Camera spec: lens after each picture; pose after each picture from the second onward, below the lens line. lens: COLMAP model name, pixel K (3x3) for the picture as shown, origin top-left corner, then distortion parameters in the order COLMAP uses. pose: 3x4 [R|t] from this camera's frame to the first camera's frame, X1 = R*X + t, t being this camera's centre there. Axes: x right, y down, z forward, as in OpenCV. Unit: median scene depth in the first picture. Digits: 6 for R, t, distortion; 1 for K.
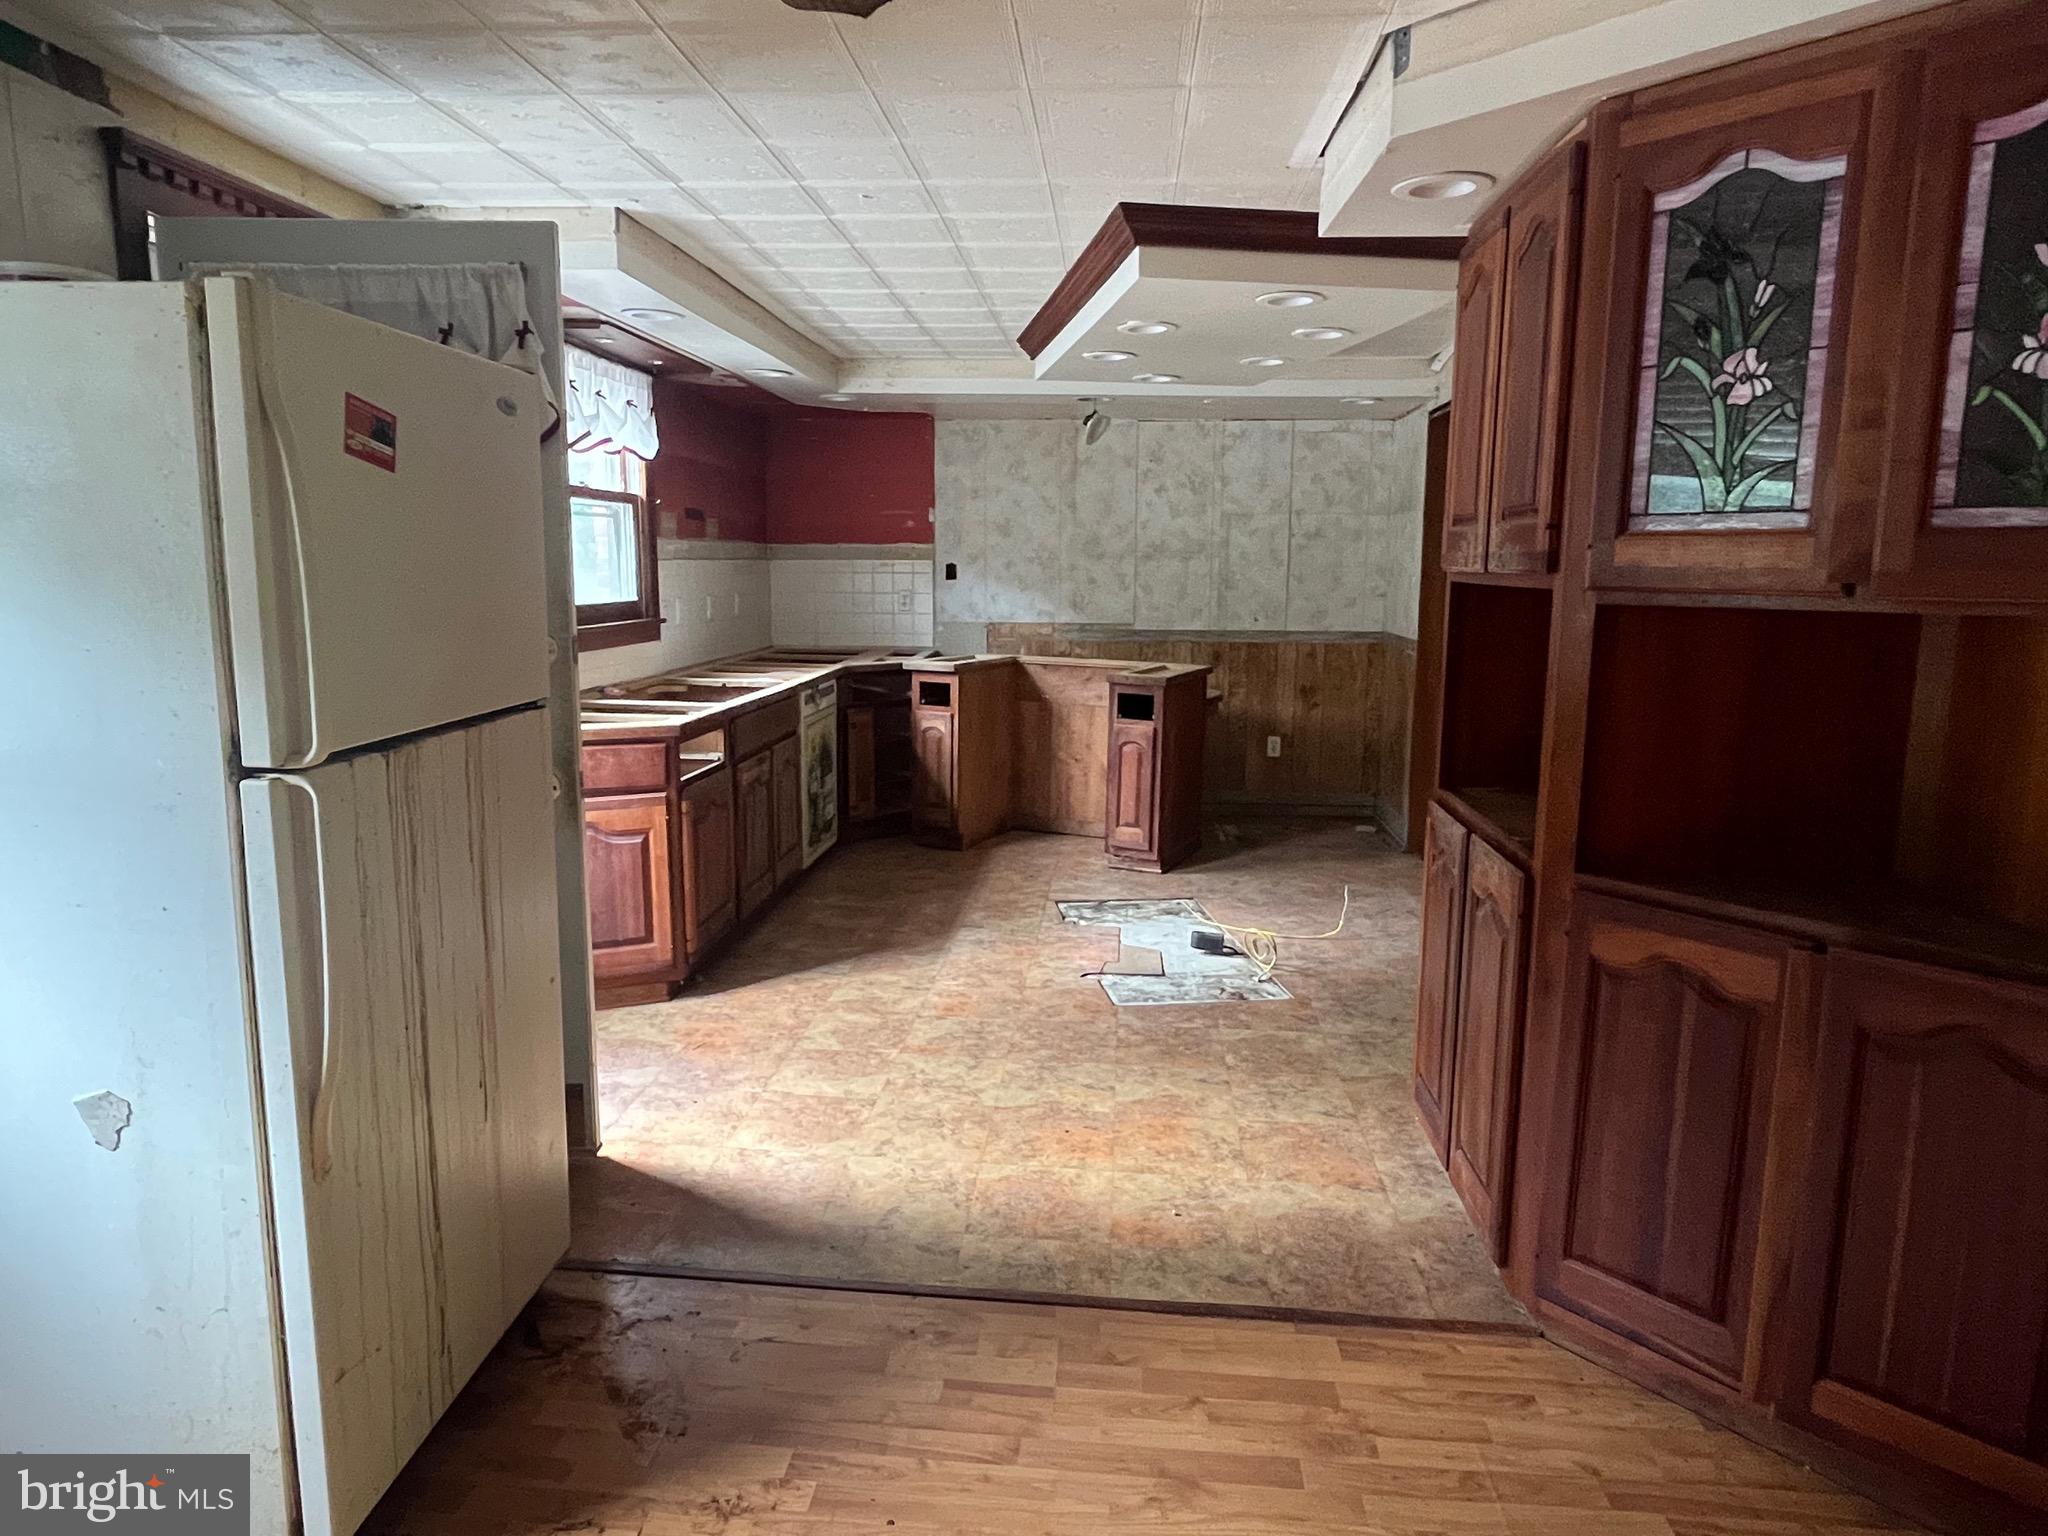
lens RADIAL K [[1251.6, 0, 1027.3], [0, 1251.6, 765.7], [0, 0, 1]] dist [-0.000275, -0.001414]
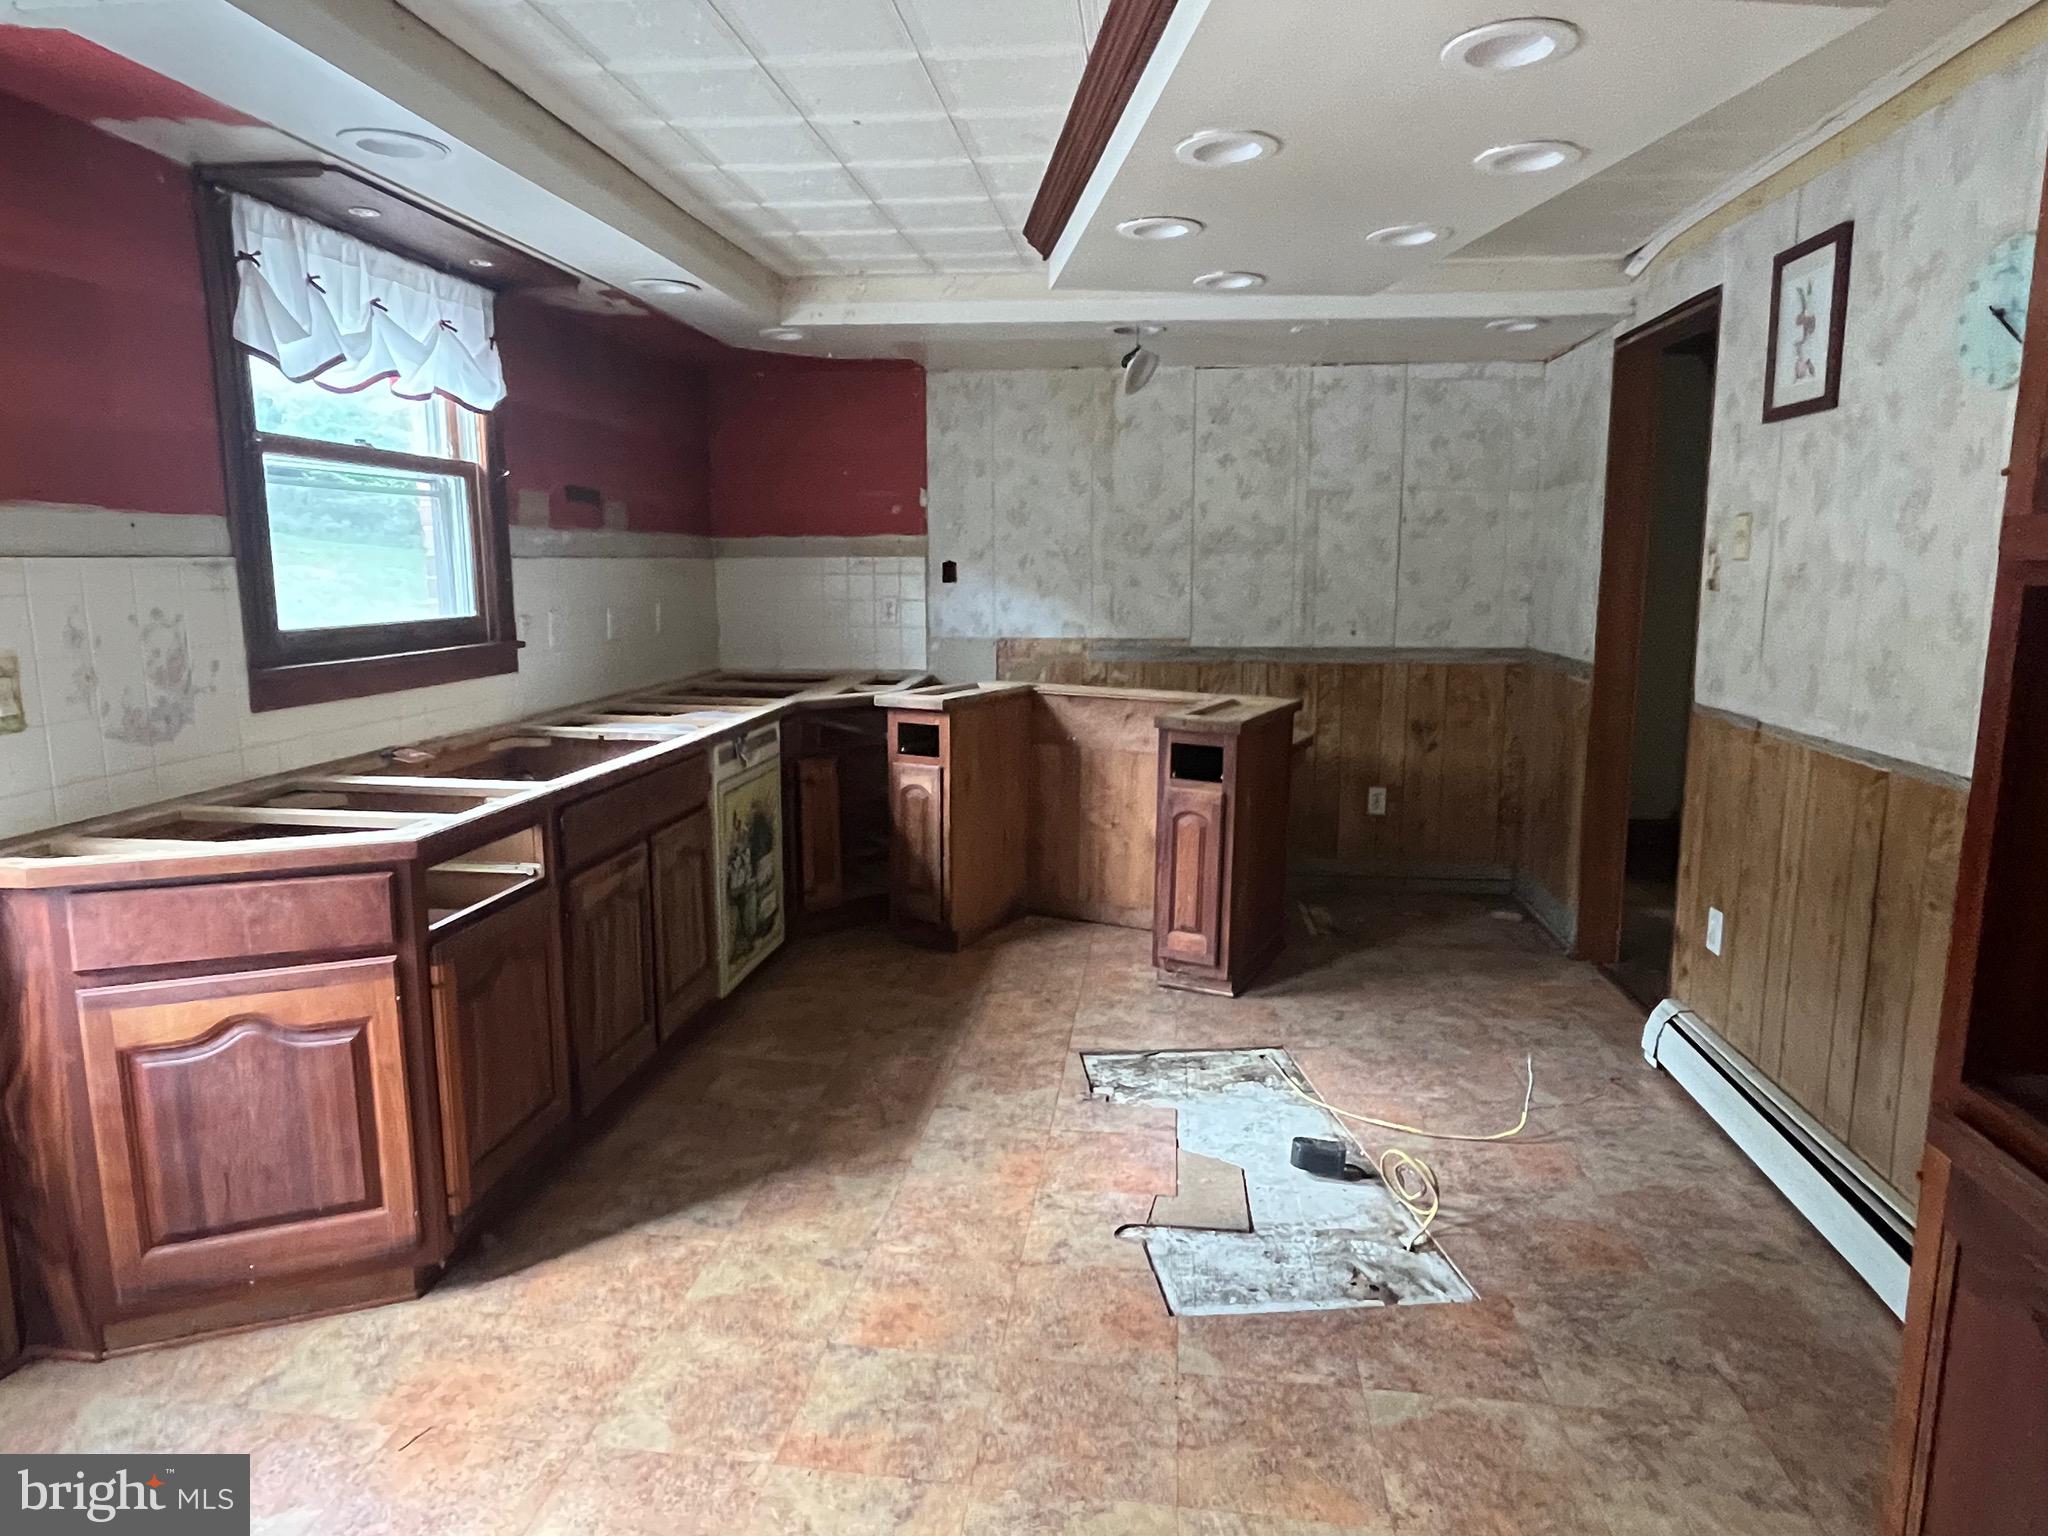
lens RADIAL K [[1251.6, 0, 1020.2], [0, 1251.6, 763.3], [0, 0, 1]] dist [-0.000275, -0.001414]
pose [[0.999157, -0.001119, -0.041032, 0.017811], [0.001038, 0.999997, -0.001983, -0.048147], [0.041034, 0.001939, 0.999156, 0.314806]]
